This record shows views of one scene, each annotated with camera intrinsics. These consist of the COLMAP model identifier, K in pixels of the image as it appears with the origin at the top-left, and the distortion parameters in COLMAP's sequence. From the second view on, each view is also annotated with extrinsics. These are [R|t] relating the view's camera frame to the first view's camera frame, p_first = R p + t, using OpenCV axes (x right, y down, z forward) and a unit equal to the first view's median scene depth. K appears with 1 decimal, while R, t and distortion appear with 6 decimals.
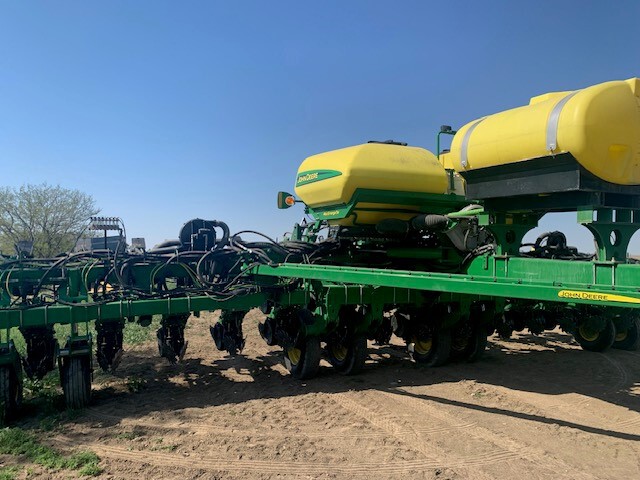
lens RADIAL K [[469.5, 0, 319.7], [0, 469.5, 238.8], [0, 0, 1]] dist [0.047818, -0.067808]
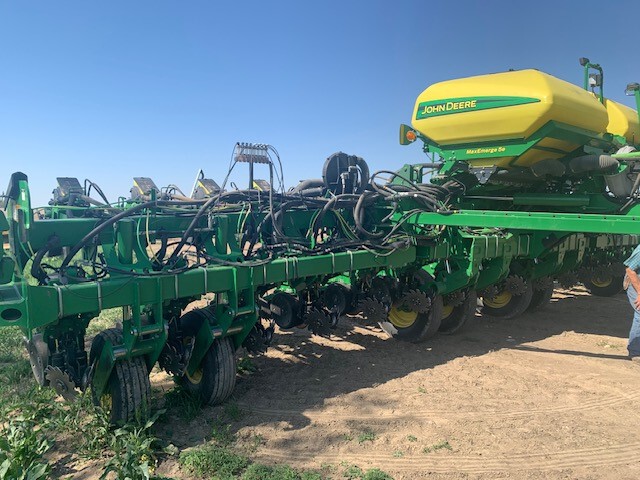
lens RADIAL K [[469.5, 0, 319.9], [0, 469.5, 240.7], [0, 0, 1]] dist [0.047818, -0.067808]
pose [[0.964153, -0.015626, 0.264885, -0.518630], [-0.011043, 0.995037, 0.098893, 0.027068], [-0.265116, -0.098273, 0.959196, 0.258213]]
